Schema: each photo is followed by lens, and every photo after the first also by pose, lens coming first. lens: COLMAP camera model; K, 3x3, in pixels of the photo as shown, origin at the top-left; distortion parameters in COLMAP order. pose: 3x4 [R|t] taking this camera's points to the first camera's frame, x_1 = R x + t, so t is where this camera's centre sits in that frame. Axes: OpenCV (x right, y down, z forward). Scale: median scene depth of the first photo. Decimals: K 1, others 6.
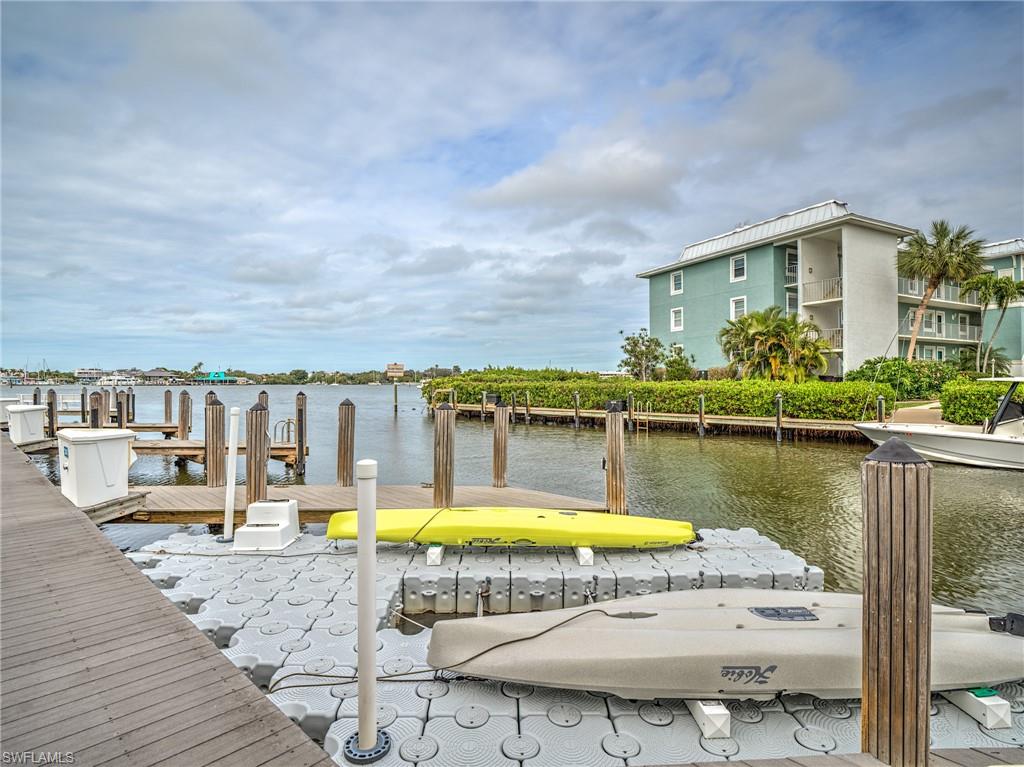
lens RADIAL K [[521.0, 0, 506.3], [0, 521.0, 383.4], [0, 0, 1]] dist [-0.017326, -0.001001]
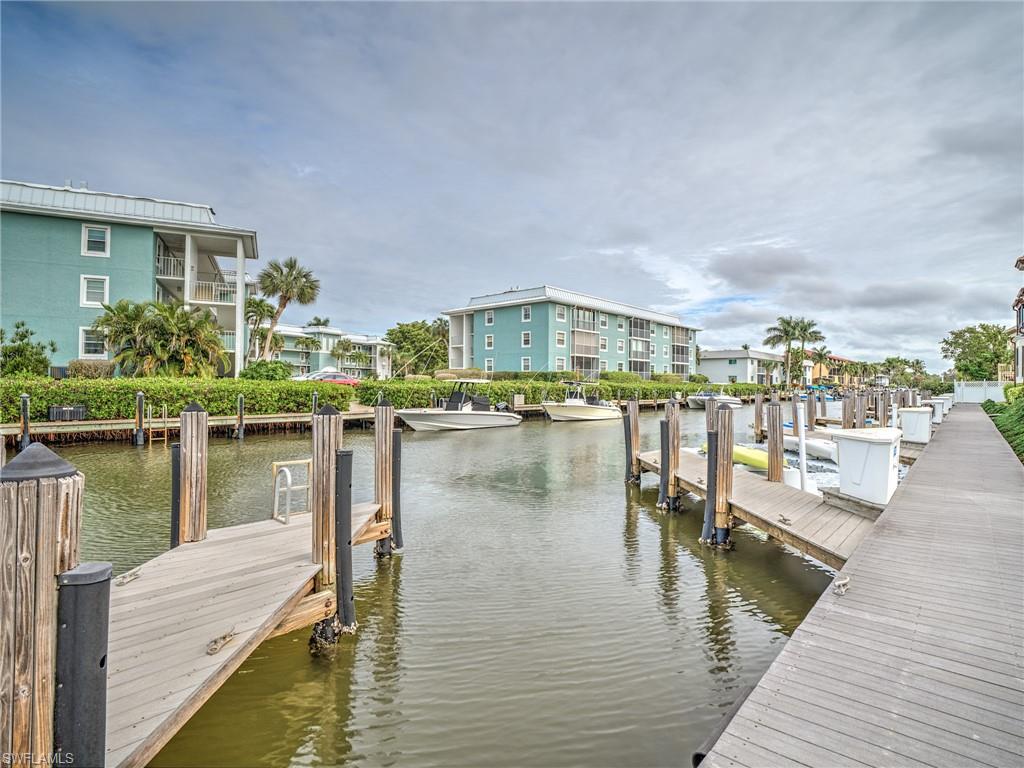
lens RADIAL K [[521.0, 0, 506.3], [0, 521.0, 383.9], [0, 0, 1]] dist [-0.017326, -0.001001]
pose [[-0.012621, -0.002080, 0.999918, -0.592864], [-0.006755, 0.999975, 0.001995, -0.001357], [-0.999898, -0.006730, -0.012634, 0.563528]]
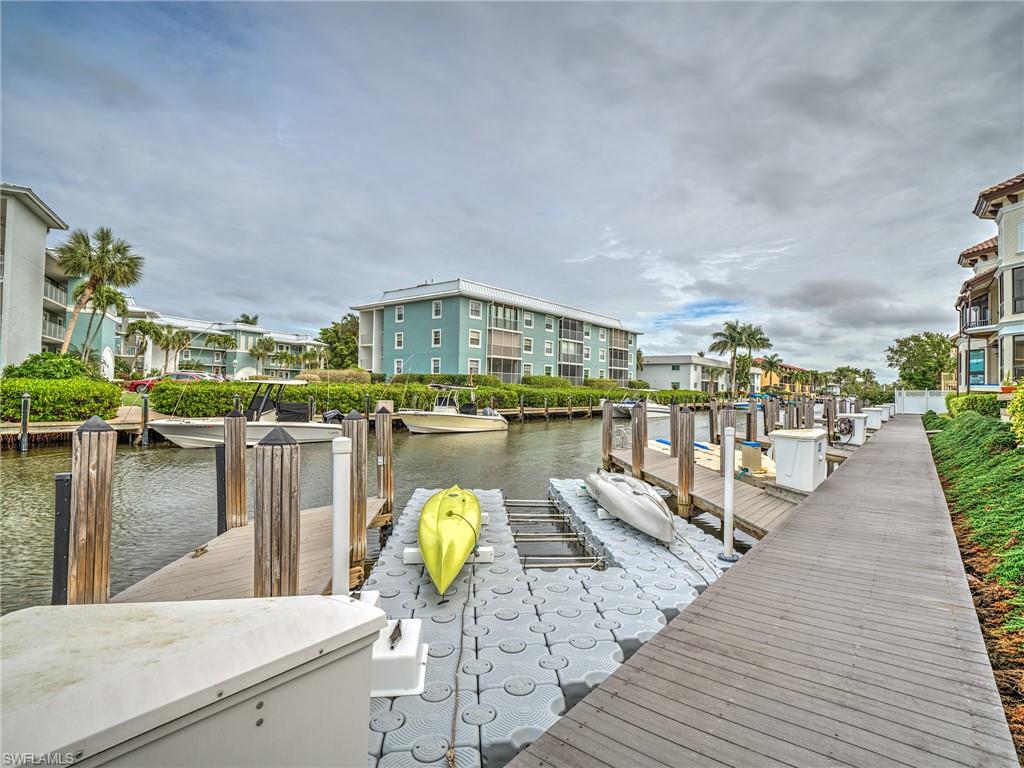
lens RADIAL K [[521.0, 0, 506.3], [0, 521.0, 383.9], [0, 0, 1]] dist [-0.017326, -0.001001]
pose [[-0.072840, 0.007029, 0.997319, -0.331487], [-0.018170, 0.999800, -0.008374, -0.001690], [-0.997178, -0.018732, -0.072697, 0.293225]]
